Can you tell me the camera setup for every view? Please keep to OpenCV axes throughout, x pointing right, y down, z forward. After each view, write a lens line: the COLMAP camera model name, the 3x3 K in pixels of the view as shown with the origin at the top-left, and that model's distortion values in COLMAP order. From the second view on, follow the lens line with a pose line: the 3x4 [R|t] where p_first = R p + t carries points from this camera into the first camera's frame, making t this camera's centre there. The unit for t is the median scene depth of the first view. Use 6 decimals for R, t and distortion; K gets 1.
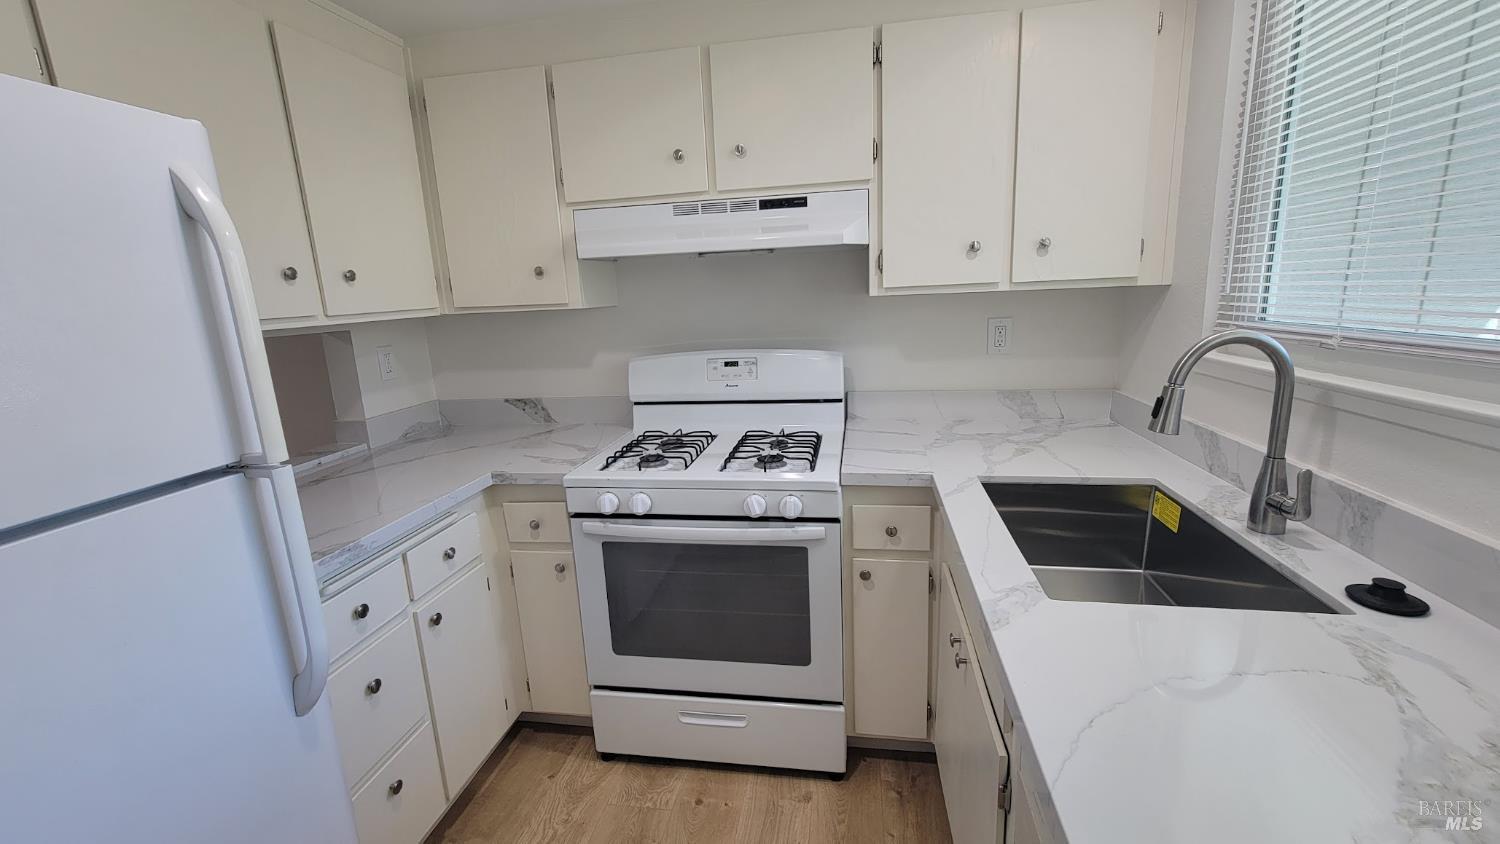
lens RADIAL K [[610.1, 0, 751.9], [0, 610.1, 418.7], [0, 0, 1]] dist [-0.003481, 0.000101]
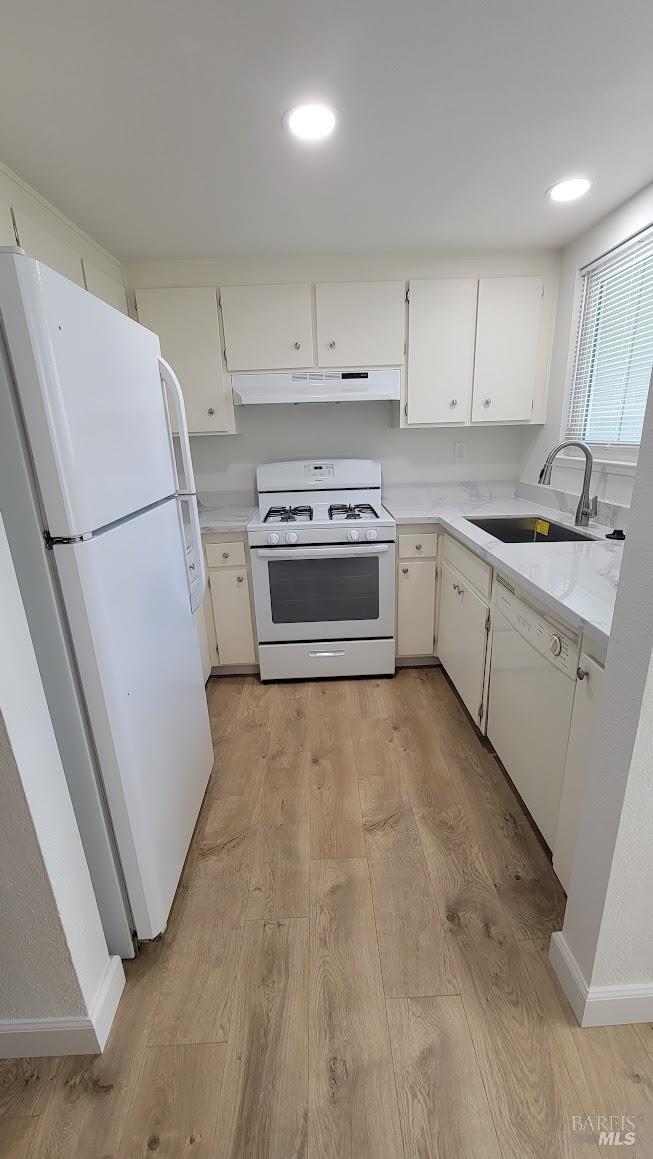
lens RADIAL K [[471.4, 0, 326.2], [0, 471.4, 577.8], [0, 0, 1]] dist [-0.003481, 0.000101]
pose [[0.982289, -0.044672, 0.181968, -0.346750], [0.028740, 0.995593, 0.089270, 0.133507], [-0.185154, -0.082460, 0.979244, -0.457454]]
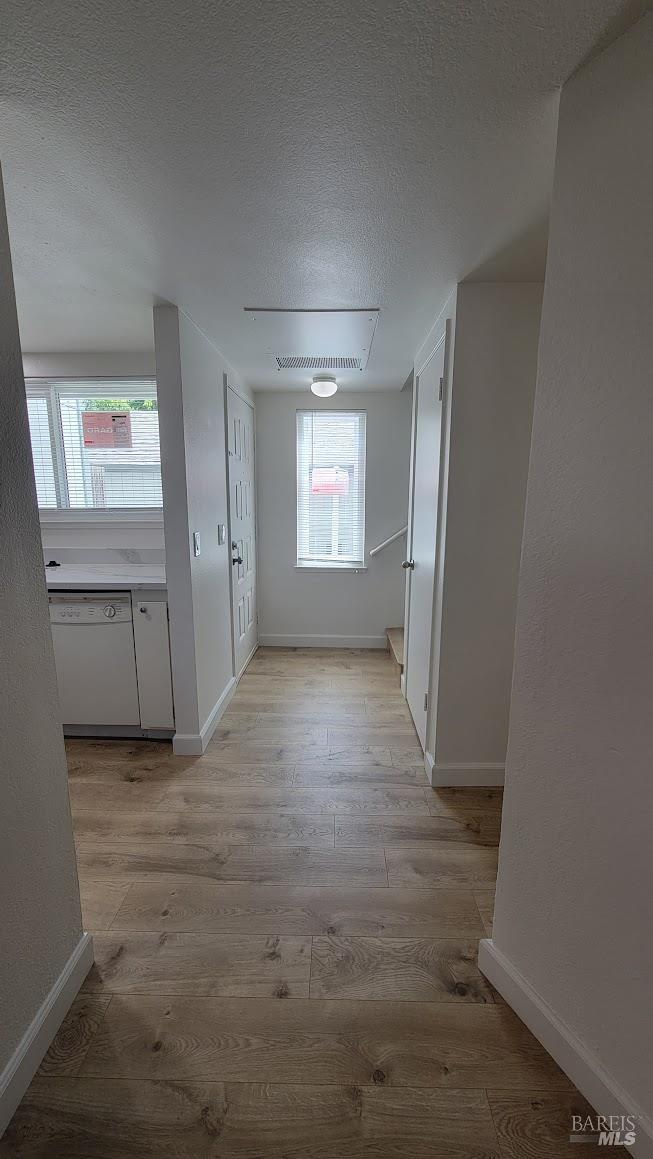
lens RADIAL K [[471.4, 0, 332.2], [0, 471.4, 580.6], [0, 0, 1]] dist [-0.003481, 0.000101]
pose [[-0.146002, -0.136078, 0.979881, -1.364421], [0.209779, 0.963711, 0.165090, 0.140197], [-0.966787, 0.229662, -0.112157, -0.283250]]
